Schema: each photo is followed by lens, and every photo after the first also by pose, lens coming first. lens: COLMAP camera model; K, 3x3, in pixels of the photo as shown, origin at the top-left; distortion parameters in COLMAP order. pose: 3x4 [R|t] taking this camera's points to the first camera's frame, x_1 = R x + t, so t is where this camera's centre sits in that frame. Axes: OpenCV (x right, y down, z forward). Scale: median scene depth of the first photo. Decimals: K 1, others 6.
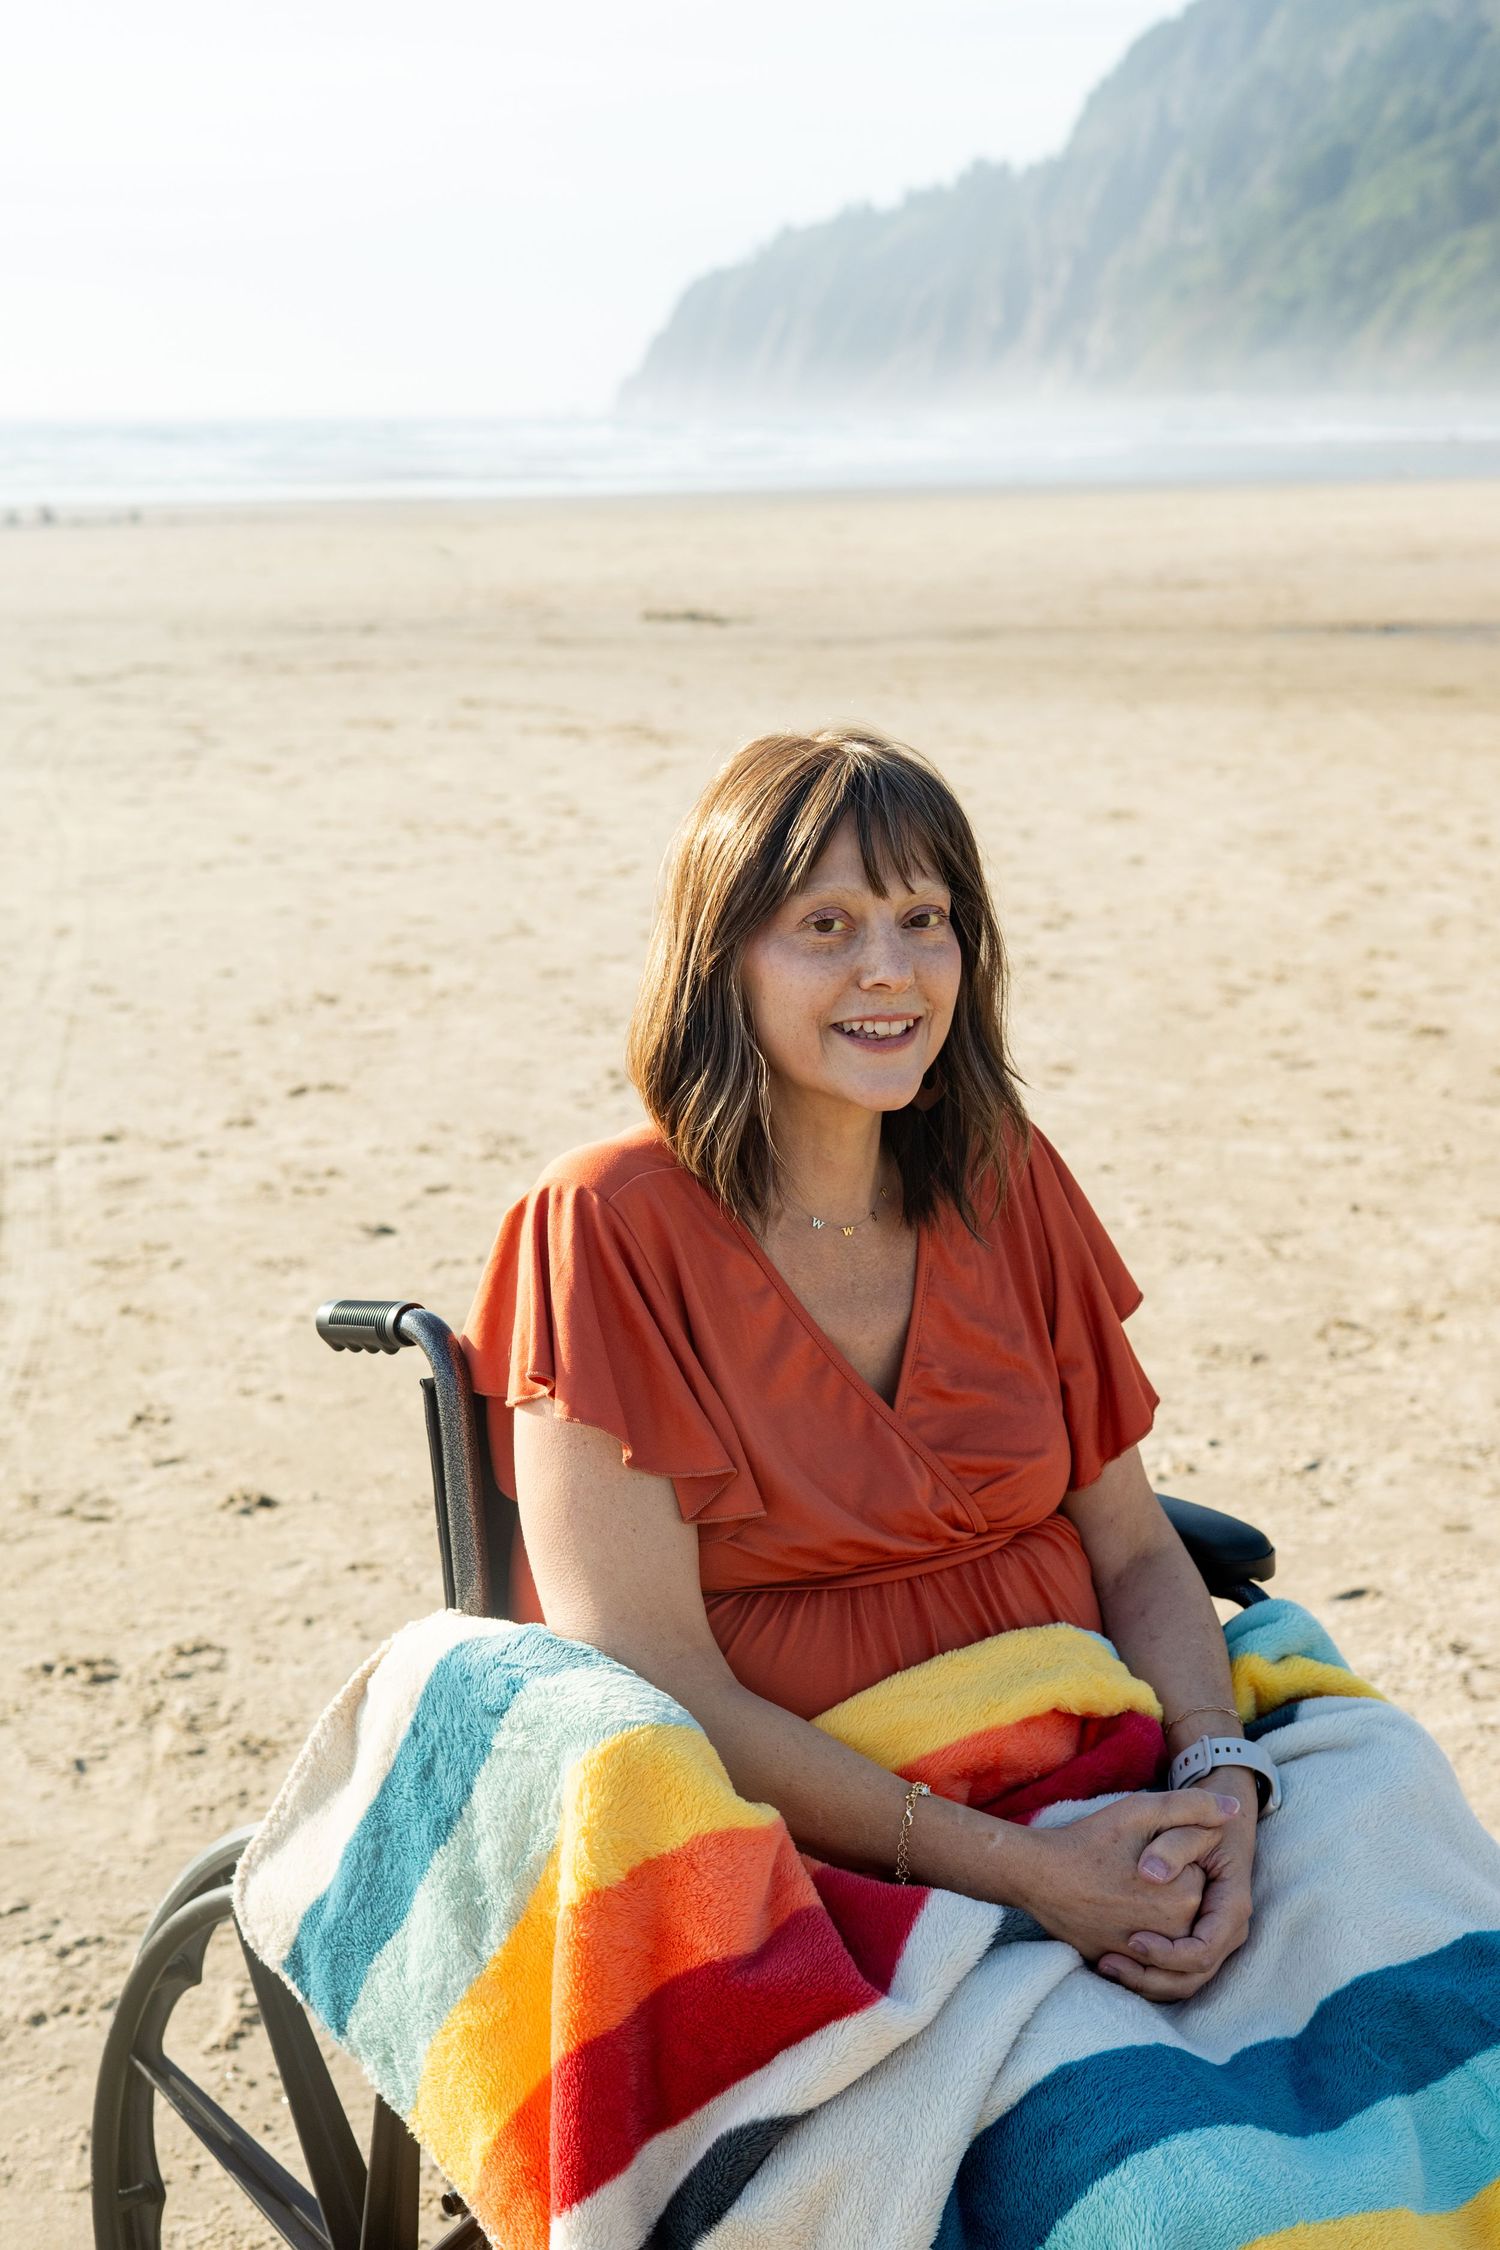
lens RADIAL K [[3456.2, 0, 760.2], [0, 3456.2, 1138.2], [0, 0, 1]] dist [-0.019347, 0.000000]
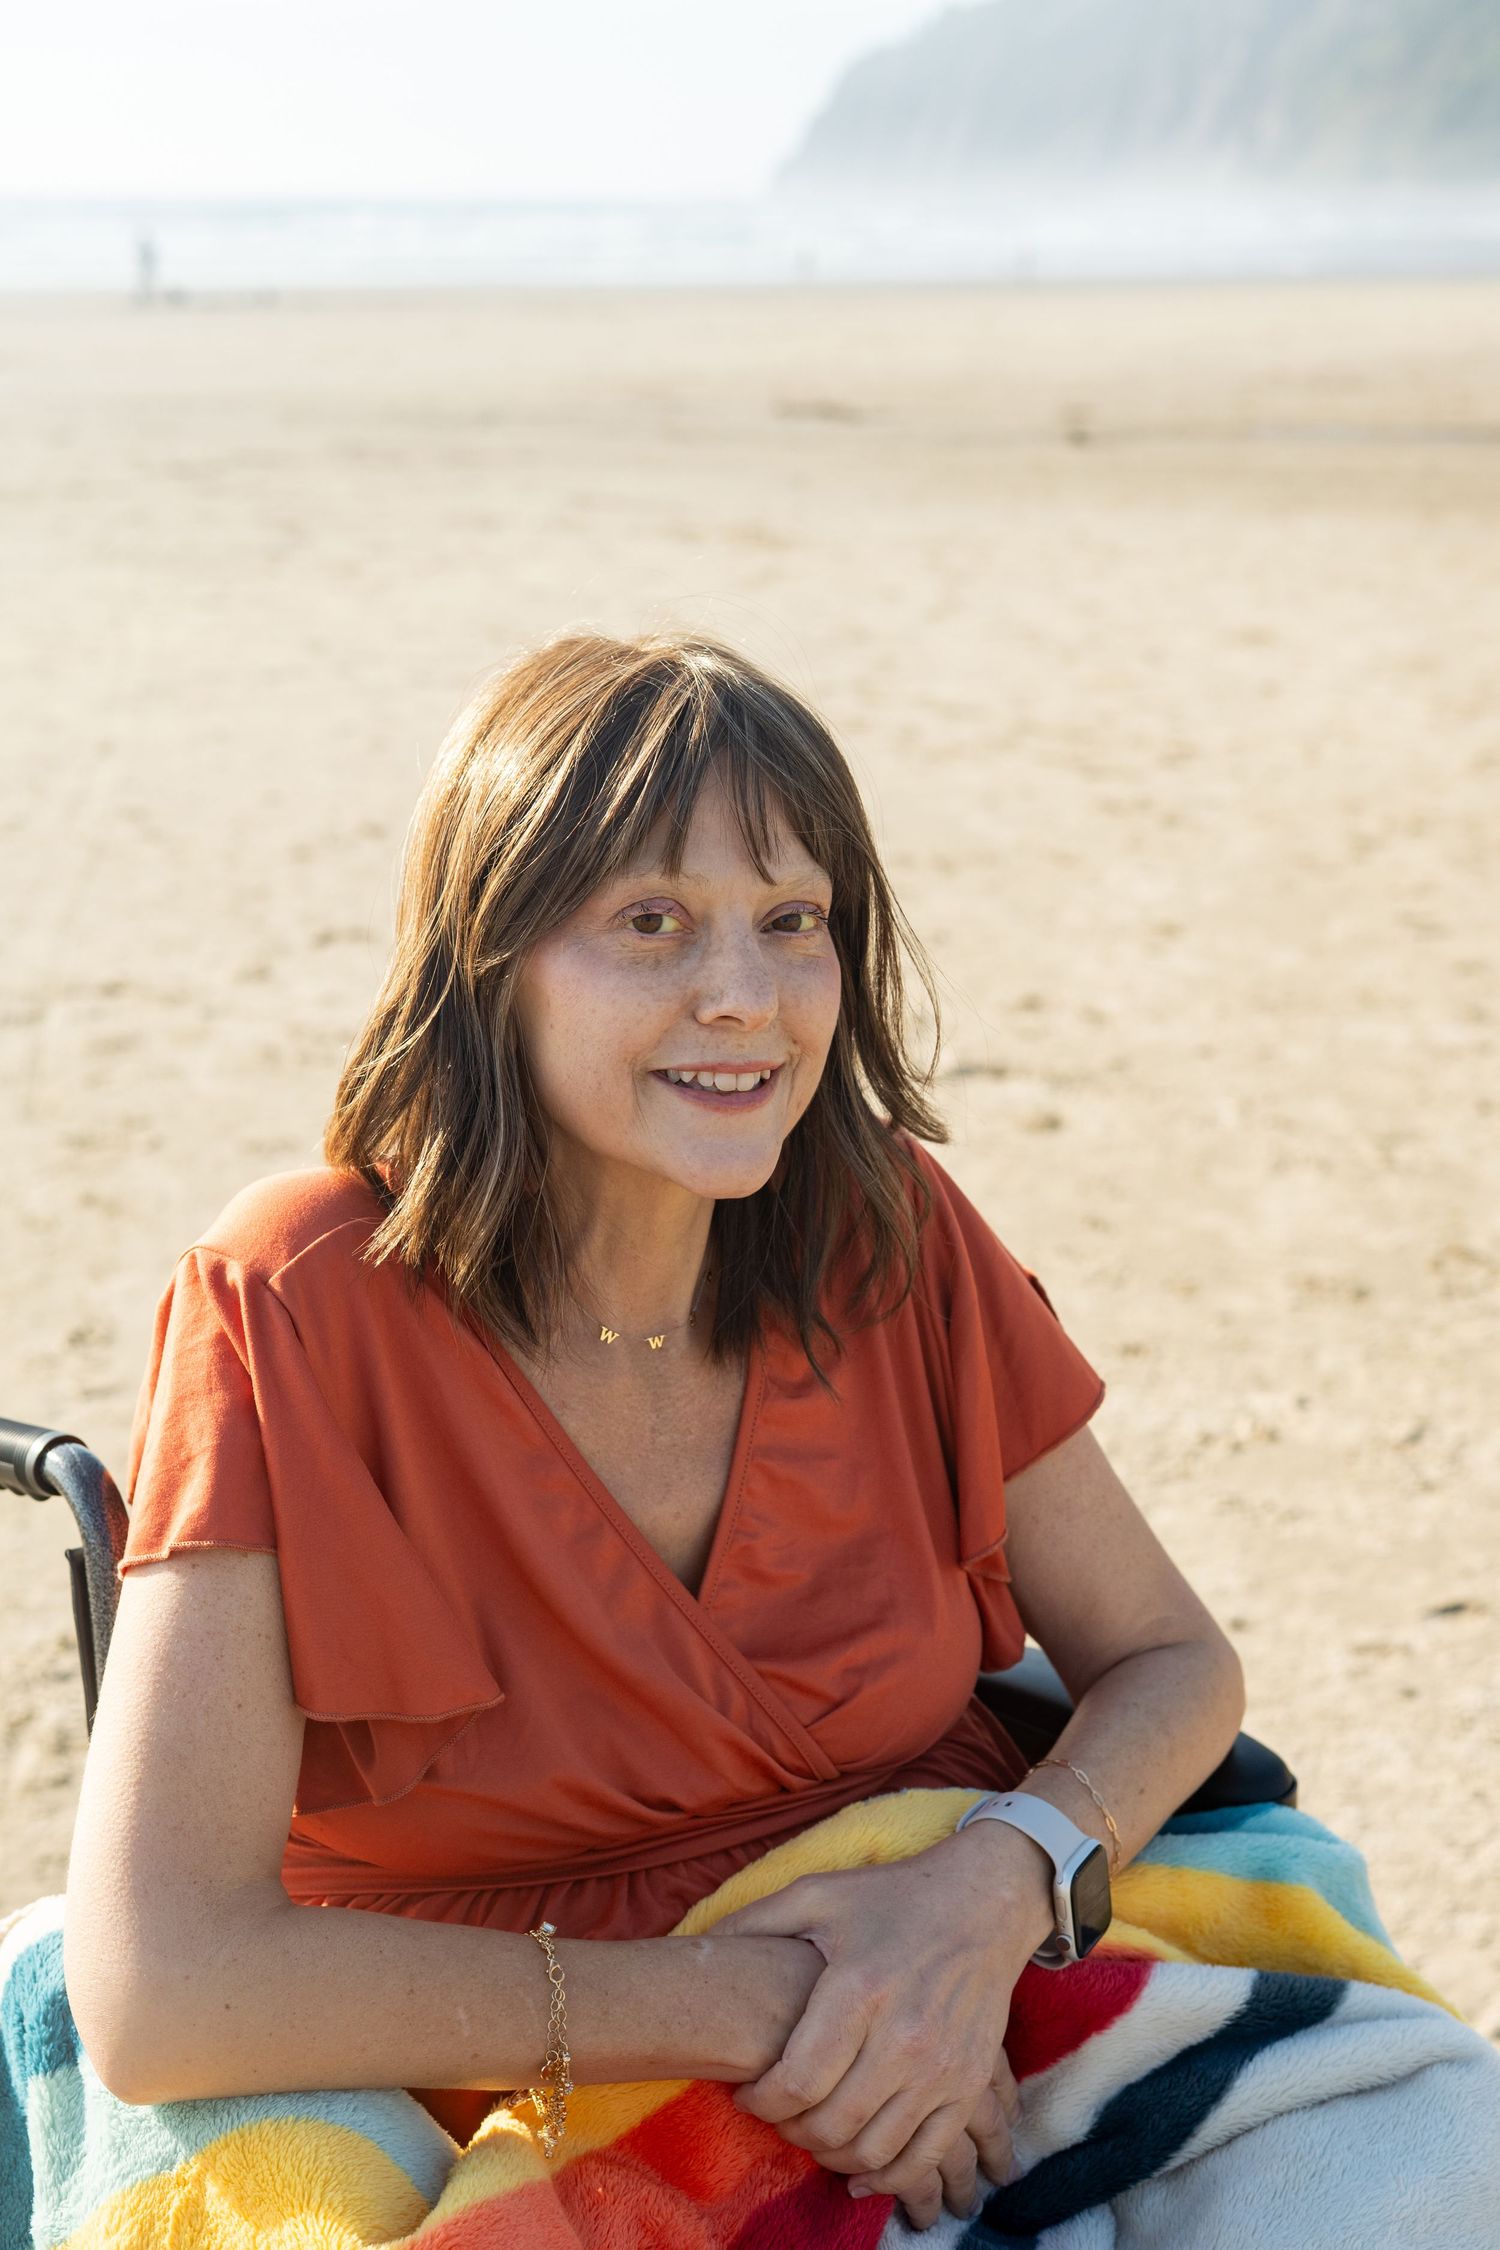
lens RADIAL K [[3456.2, 0, 739.7], [0, 3456.2, 1136.5], [0, 0, 1]] dist [-0.019347, 0.000000]
pose [[0.998548, 0.024323, -0.048068, 0.018855], [-0.021479, 0.998037, 0.058822, -0.015692], [0.049404, -0.057704, 0.997111, 0.082625]]
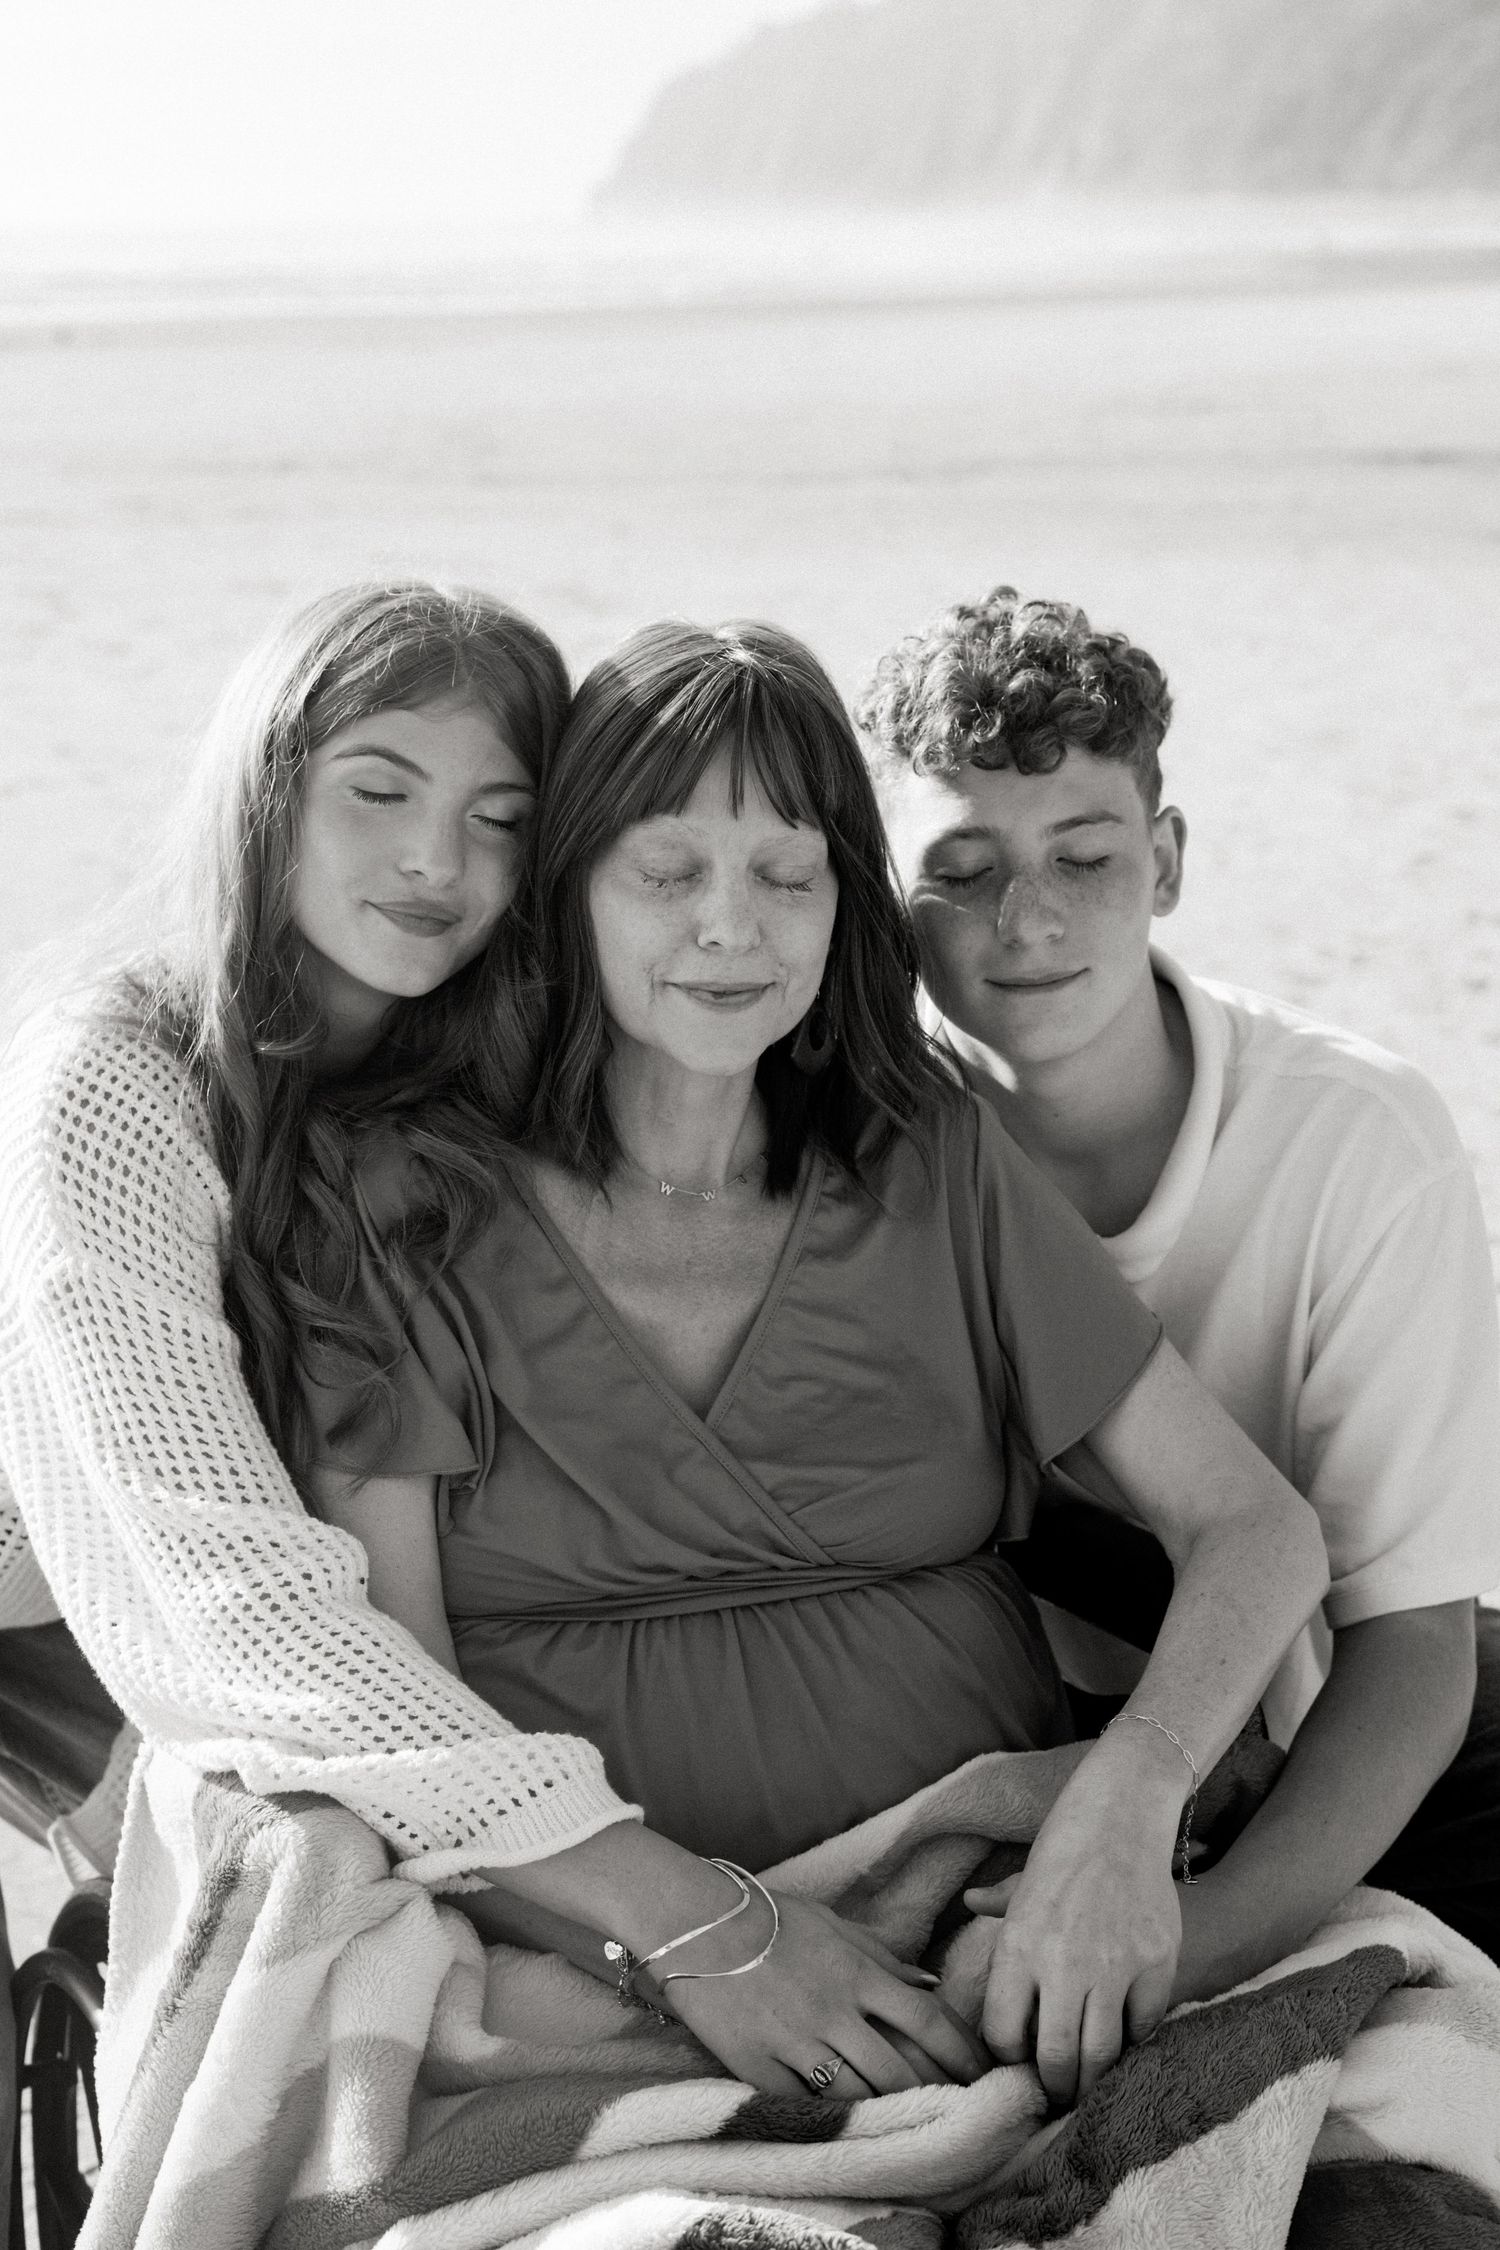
lens RADIAL K [[3456.2, 0, 809.2], [0, 3456.2, 1084.1], [0, 0, 1]] dist [-0.019347, 0.000000]
pose [[0.999827, -0.011594, 0.014542, 0.018584], [0.011033, 0.999214, 0.038071, -0.051646], [-0.014972, -0.037904, 0.999169, 0.249740]]
